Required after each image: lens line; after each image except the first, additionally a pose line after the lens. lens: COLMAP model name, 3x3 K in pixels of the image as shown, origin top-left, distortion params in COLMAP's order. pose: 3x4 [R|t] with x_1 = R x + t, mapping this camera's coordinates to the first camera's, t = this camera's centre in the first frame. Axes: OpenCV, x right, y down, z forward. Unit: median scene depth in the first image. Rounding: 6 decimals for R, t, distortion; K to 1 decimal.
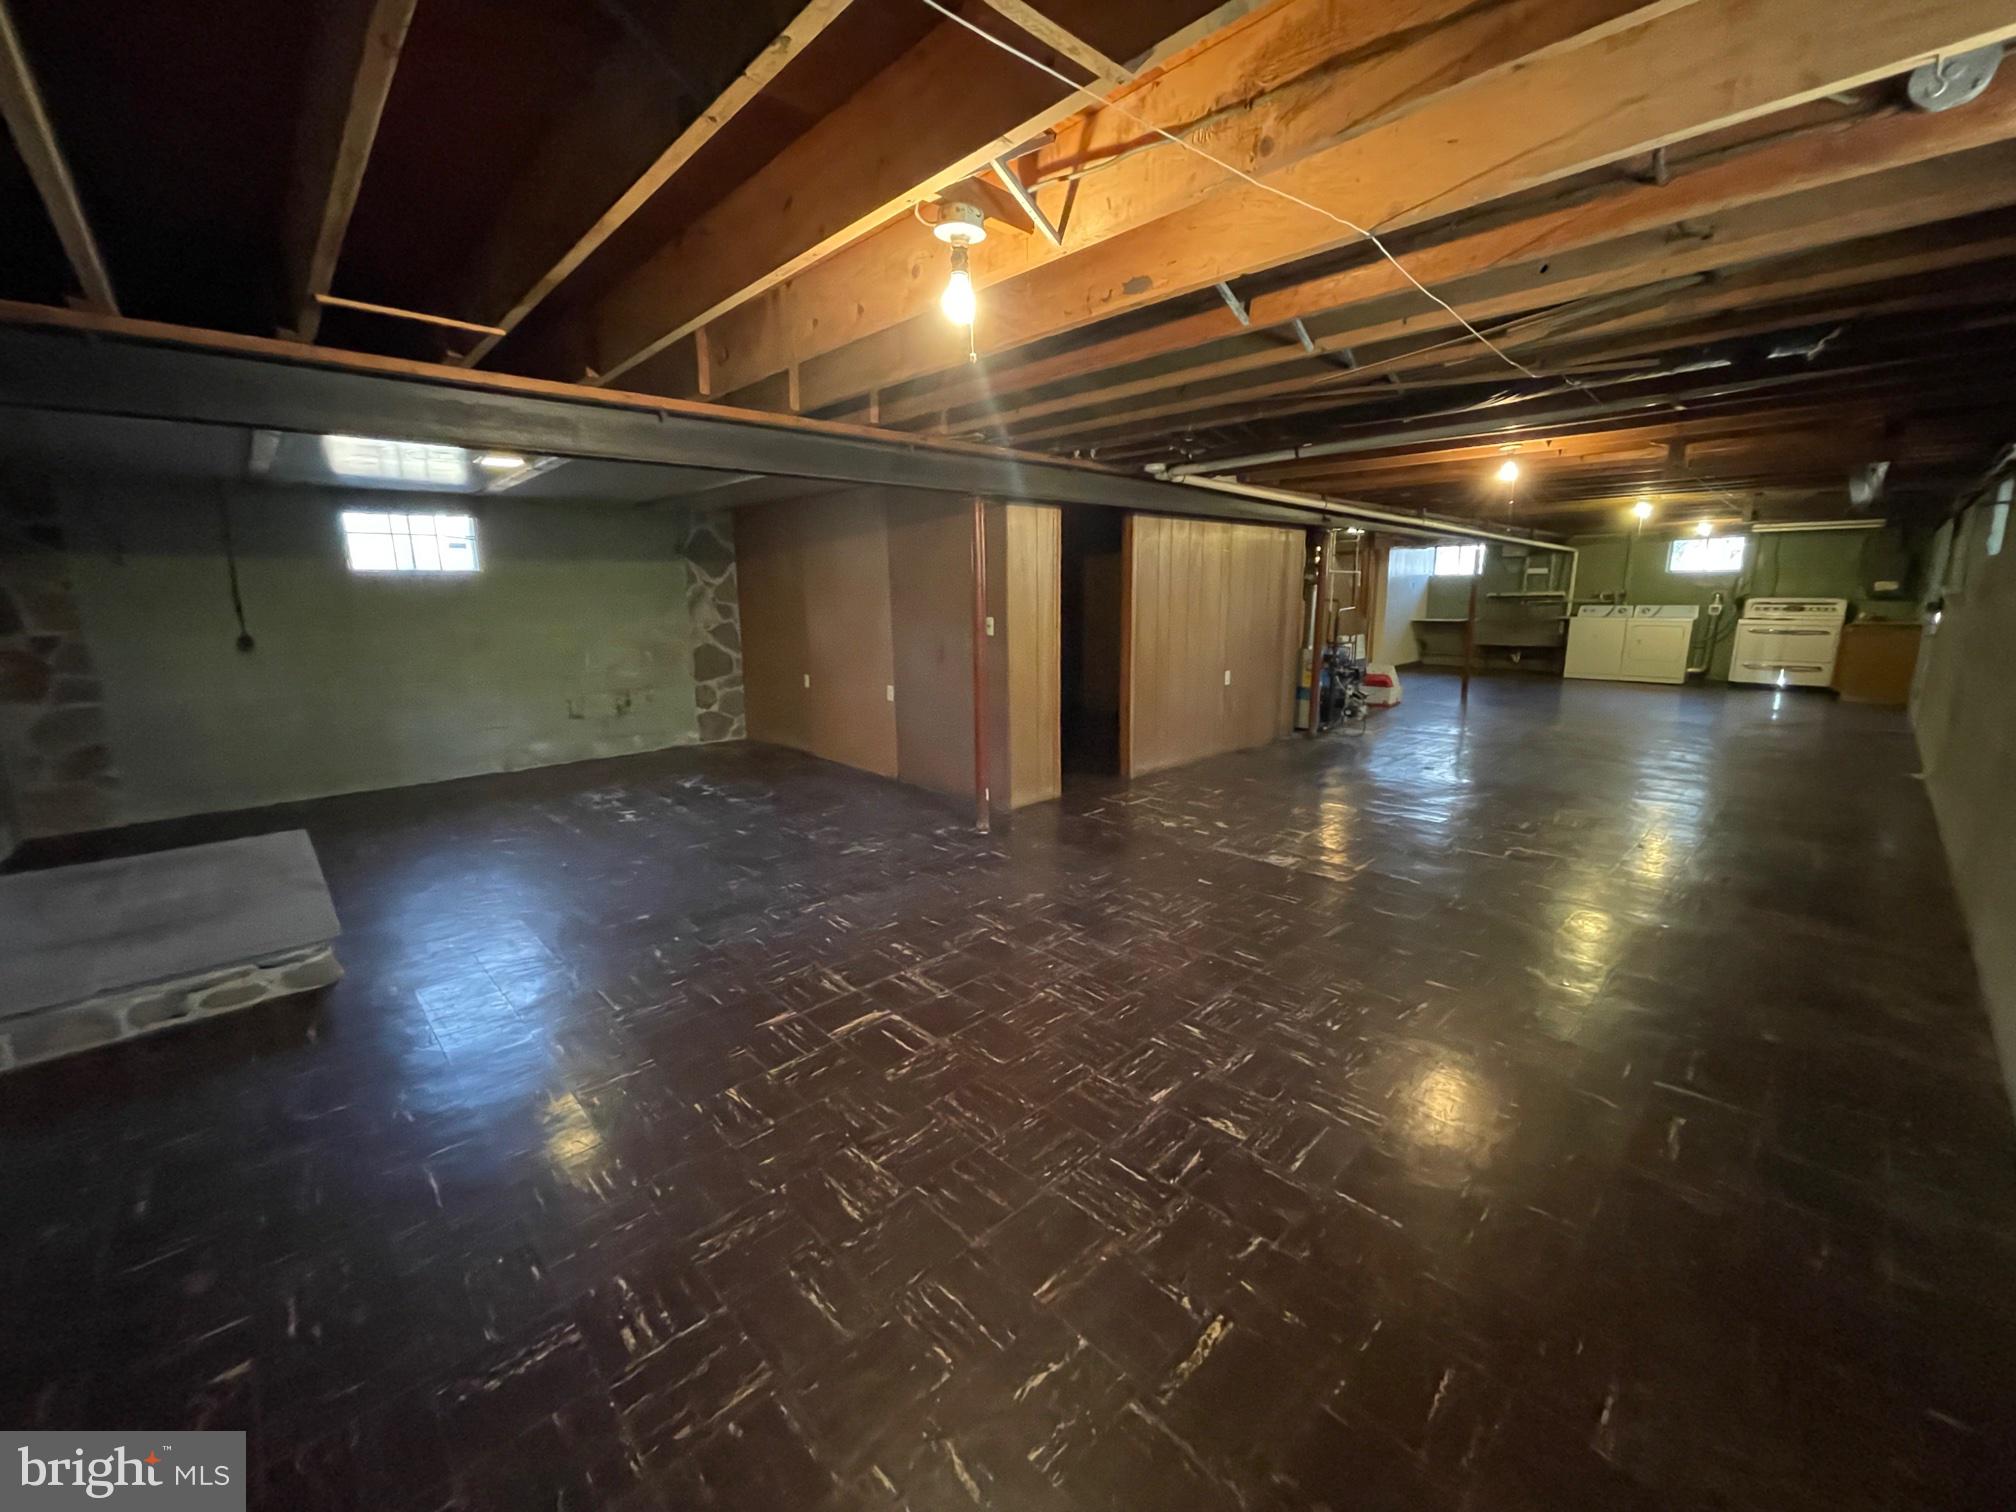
lens RADIAL K [[812.9, 0, 1004.0], [0, 812.9, 749.4], [0, 0, 1]] dist [-0.005845, 0.001585]
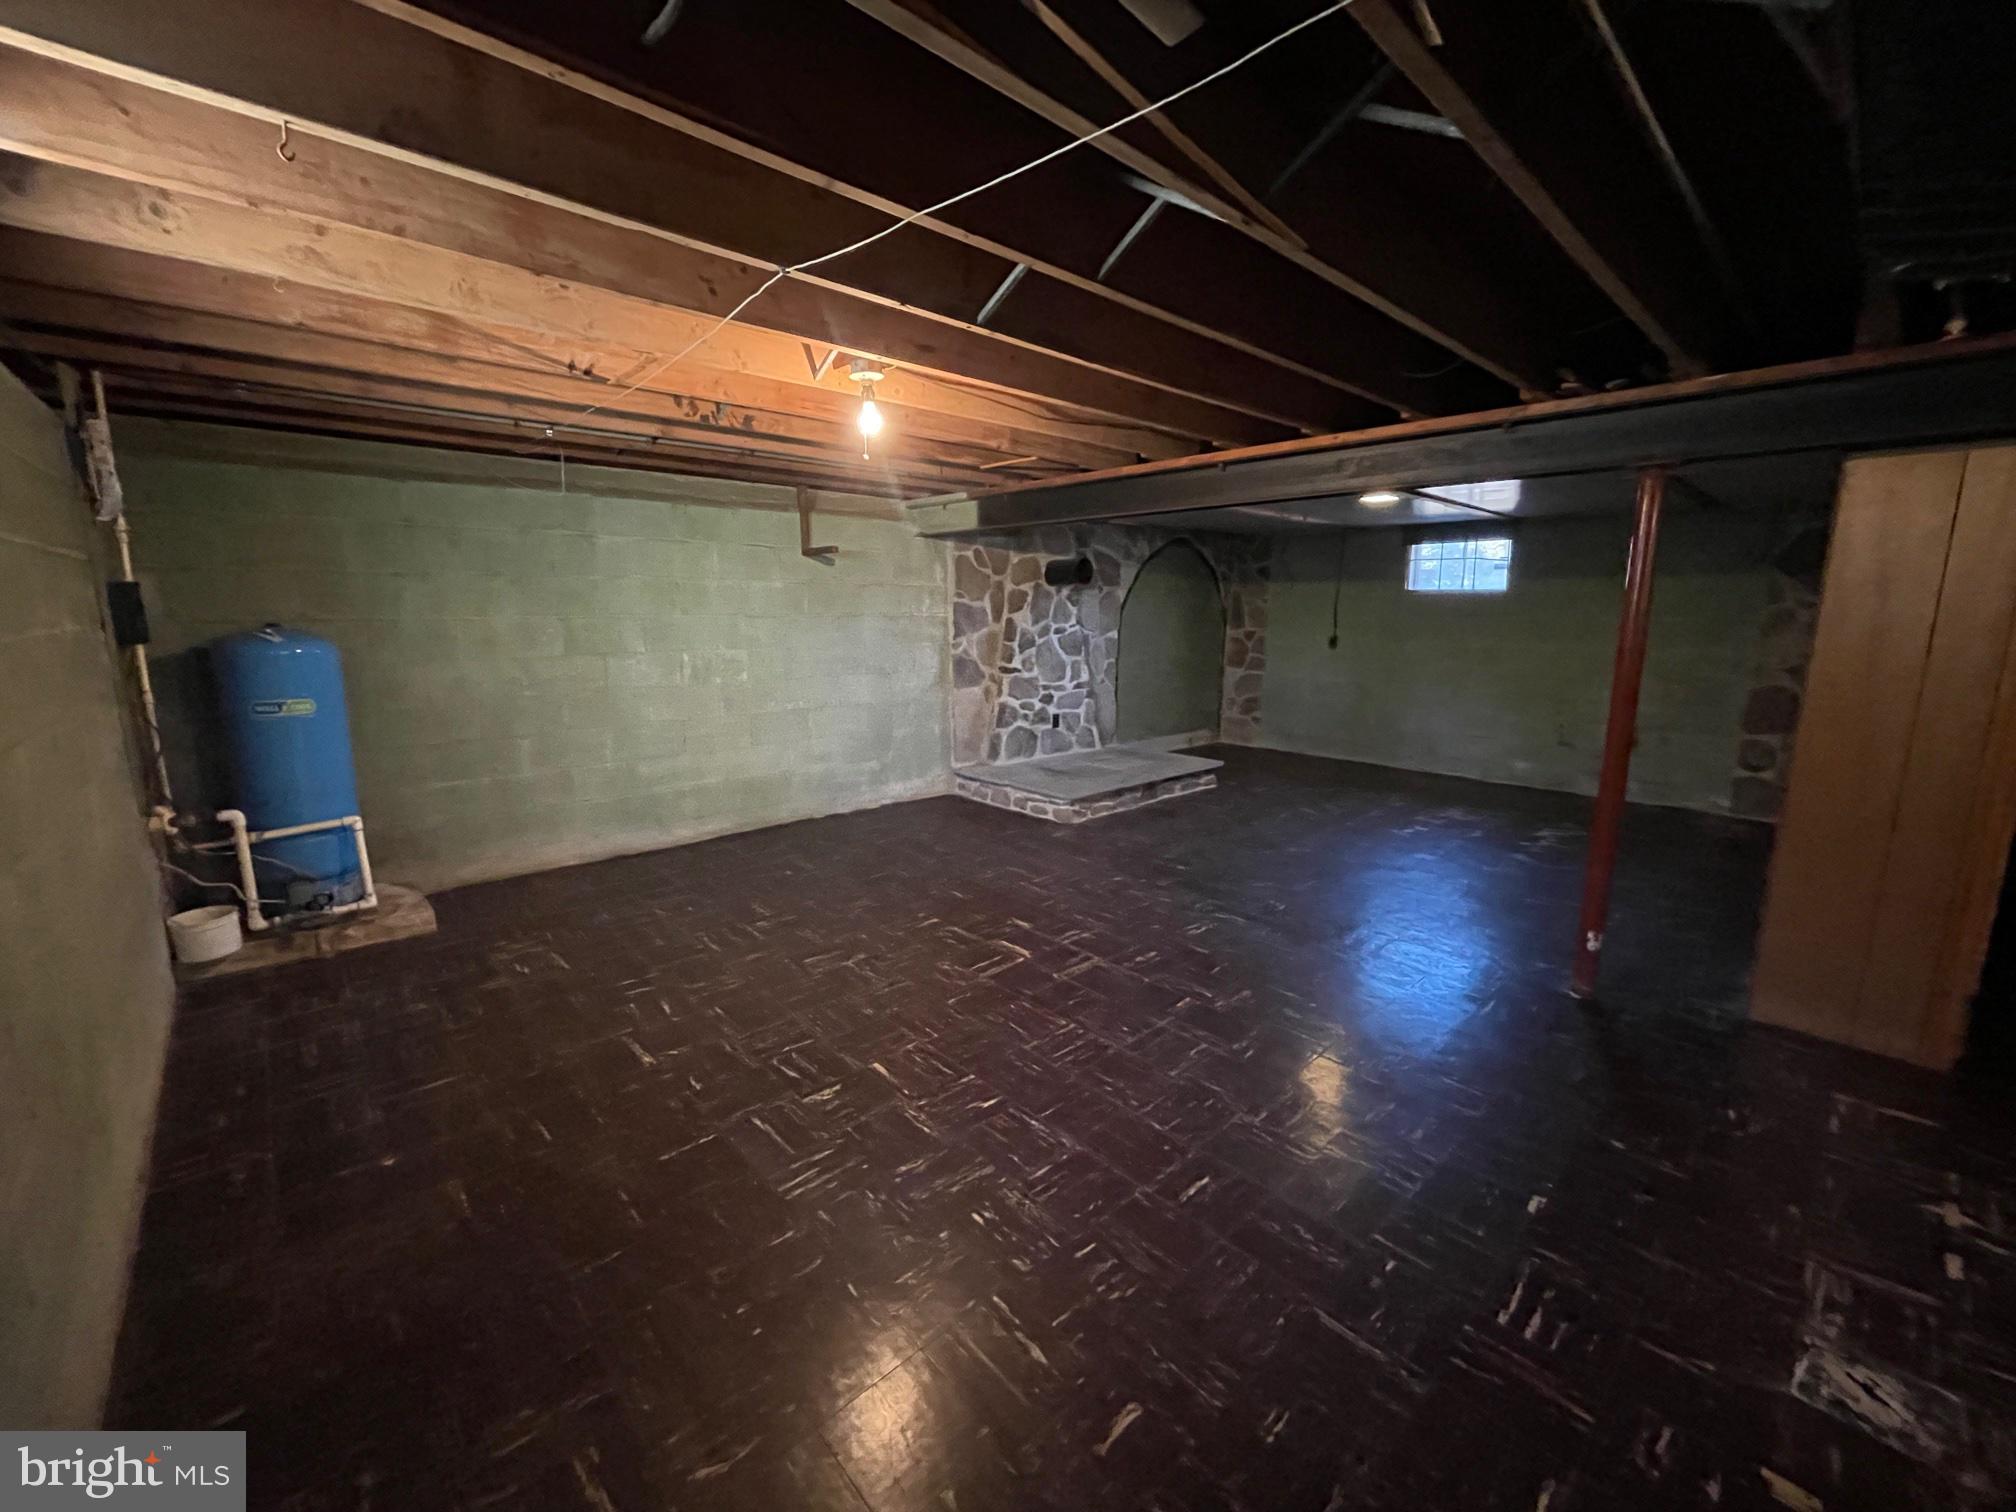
lens RADIAL K [[812.9, 0, 1014.1], [0, 812.9, 746.6], [0, 0, 1]] dist [-0.005845, 0.001585]
pose [[-0.009490, 0.182761, -0.983112, 0.954979], [-0.201190, 0.962702, 0.180909, -0.188144], [0.979506, 0.199510, 0.027633, 0.842138]]
